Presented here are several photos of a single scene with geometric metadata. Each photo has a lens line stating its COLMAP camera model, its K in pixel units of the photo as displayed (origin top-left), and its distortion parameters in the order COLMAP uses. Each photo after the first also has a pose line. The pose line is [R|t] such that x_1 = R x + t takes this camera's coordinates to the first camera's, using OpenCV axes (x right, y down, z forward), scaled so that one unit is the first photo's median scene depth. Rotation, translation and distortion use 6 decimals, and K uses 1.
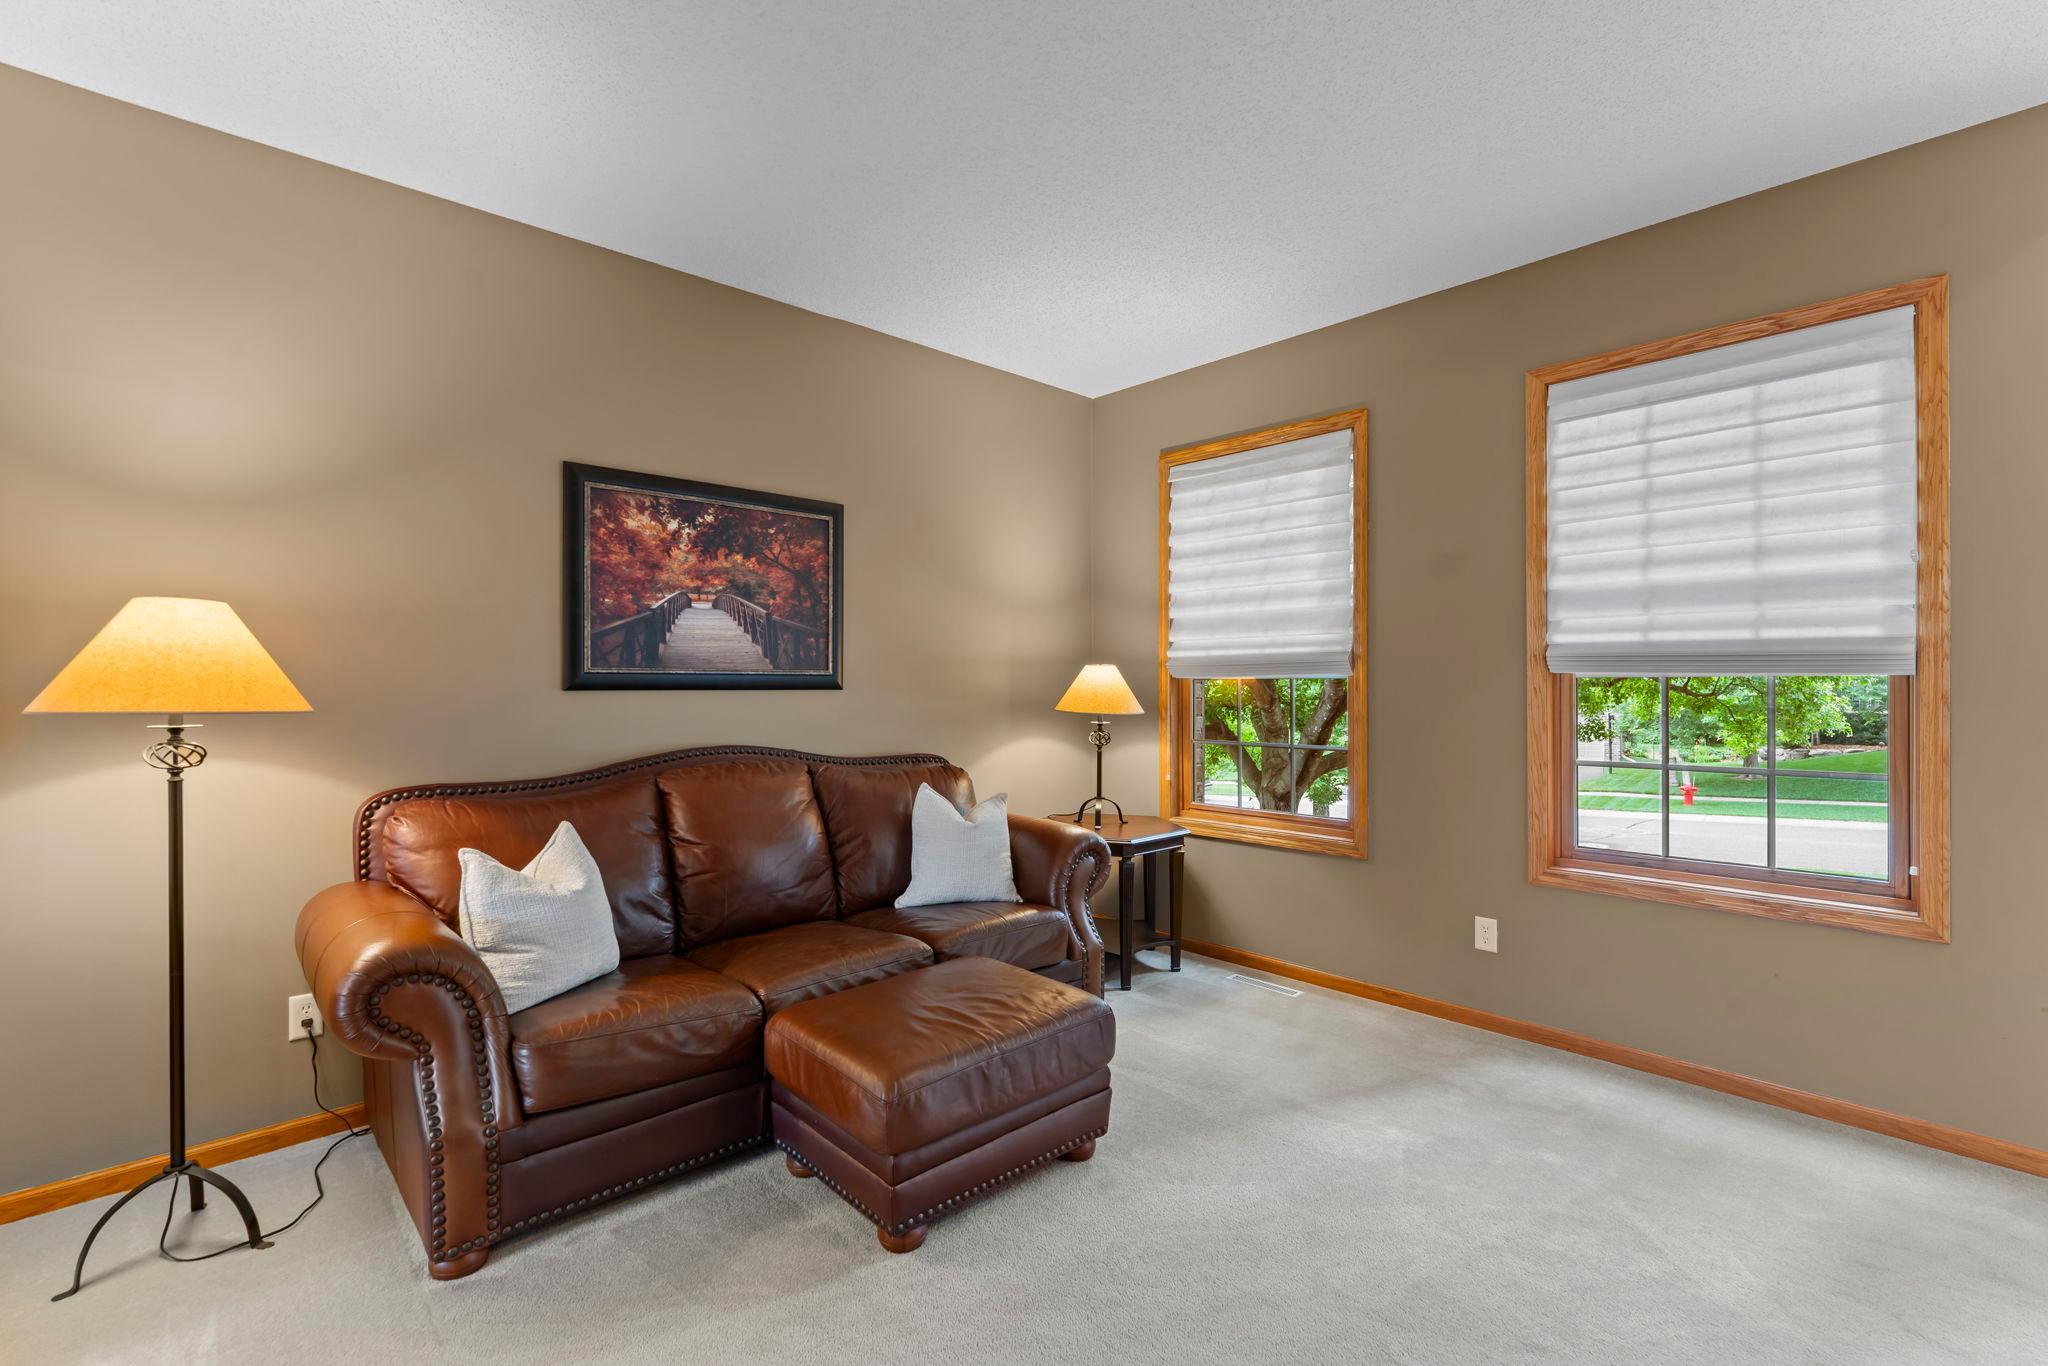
lens RADIAL K [[893.7, 0, 1018.9], [0, 893.7, 685.2], [0, 0, 1]] dist [0.001130, -0.000328]
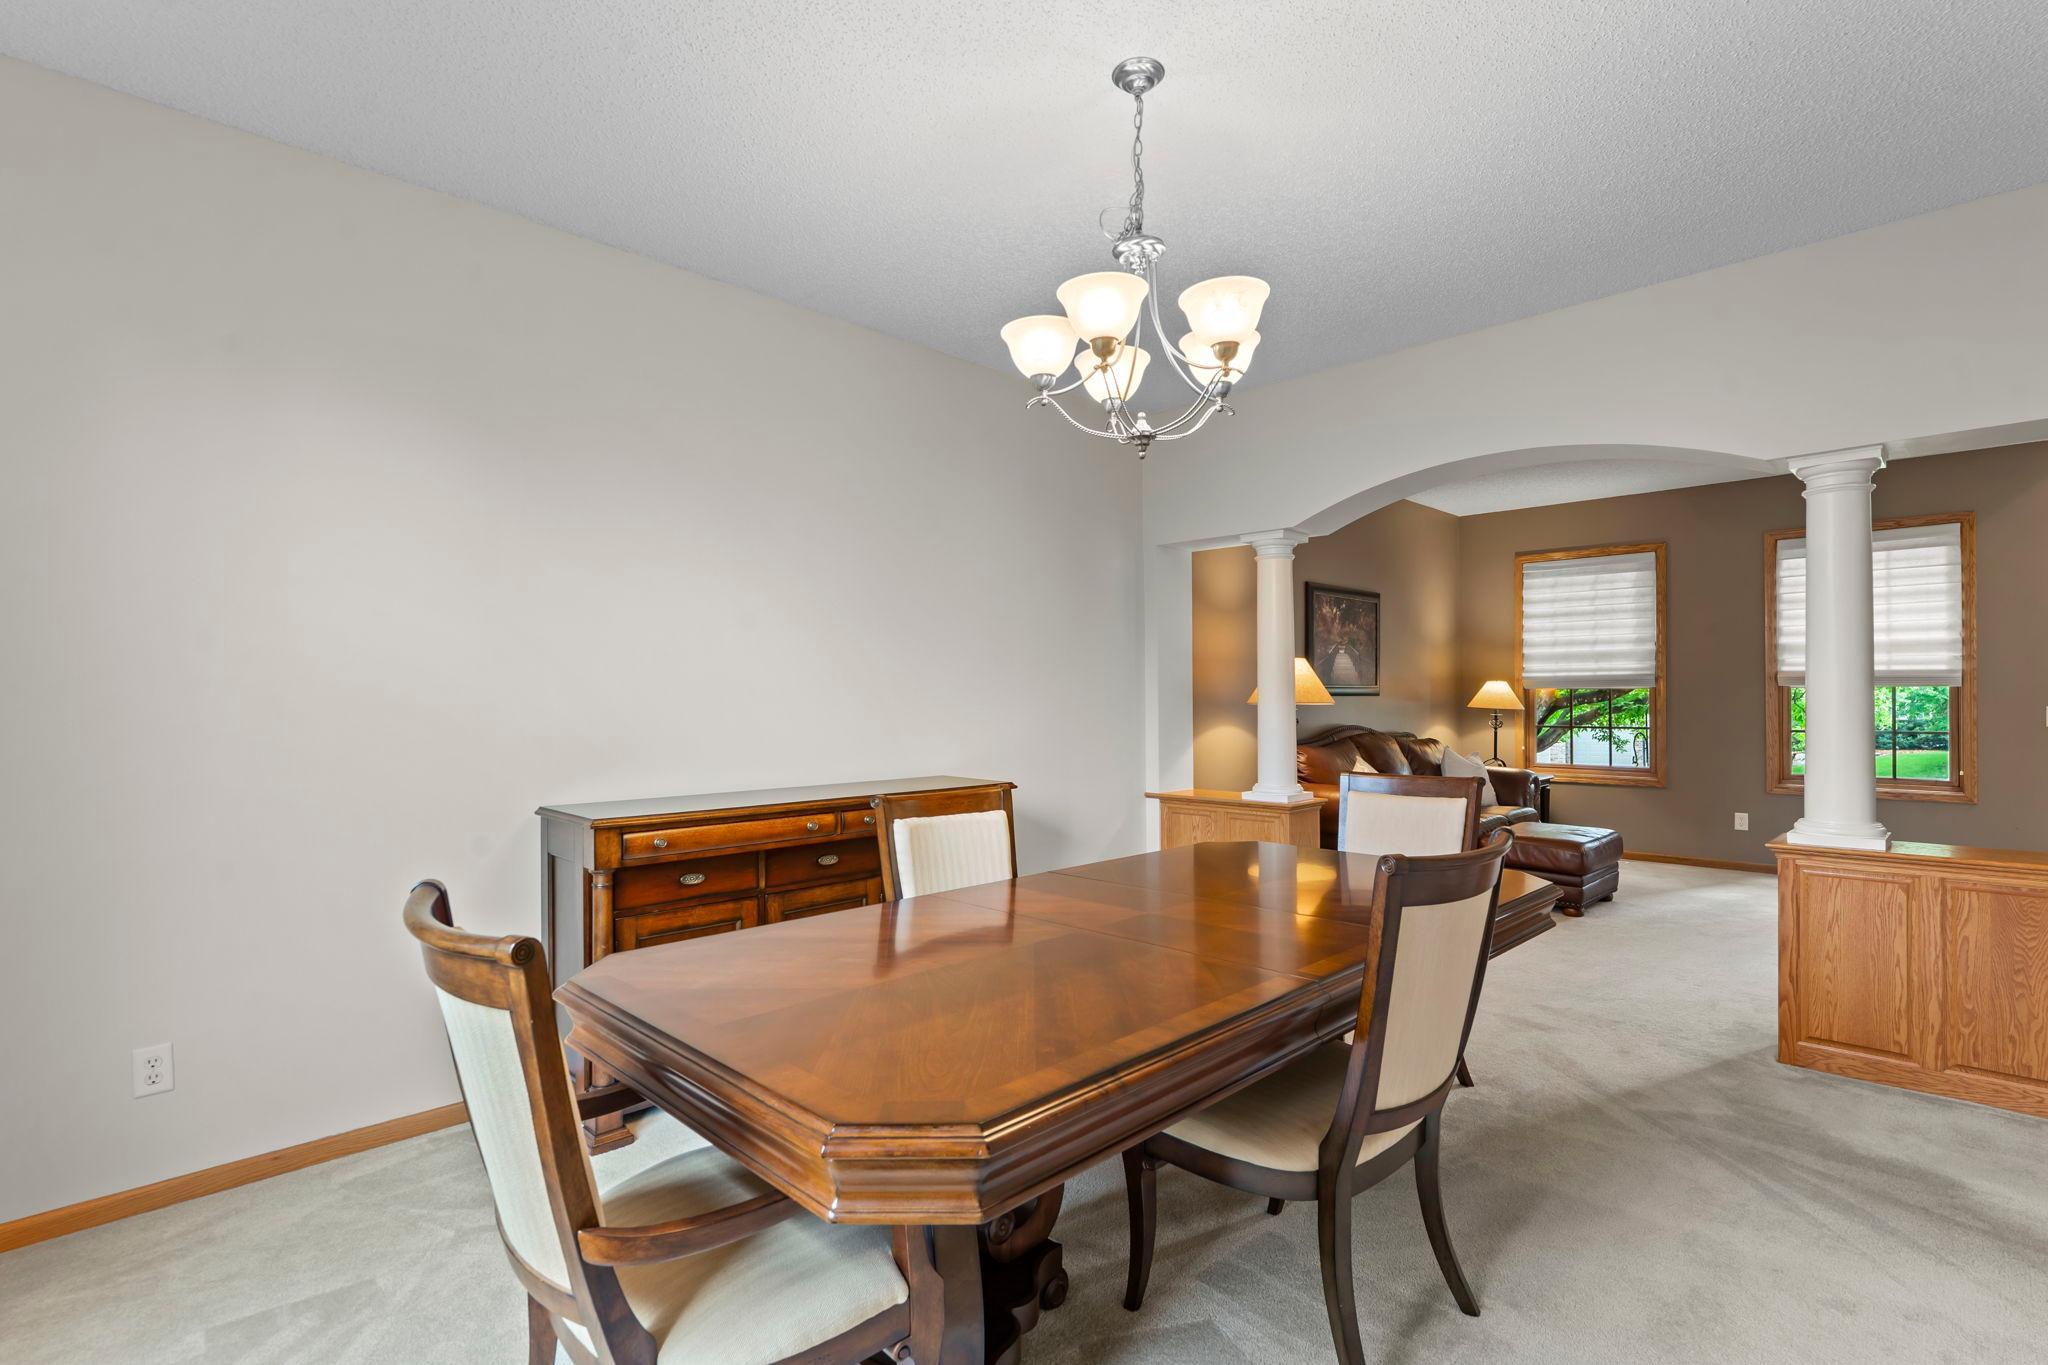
lens RADIAL K [[977.0, 0, 1014.4], [0, 977.0, 694.7], [0, 0, 1]] dist [0.010426, -0.001376]
pose [[0.998940, -0.003267, 0.045920, -1.146117], [0.003333, 0.999994, -0.001352, 0.003203], [-0.045915, 0.001503, 0.998944, -1.049366]]
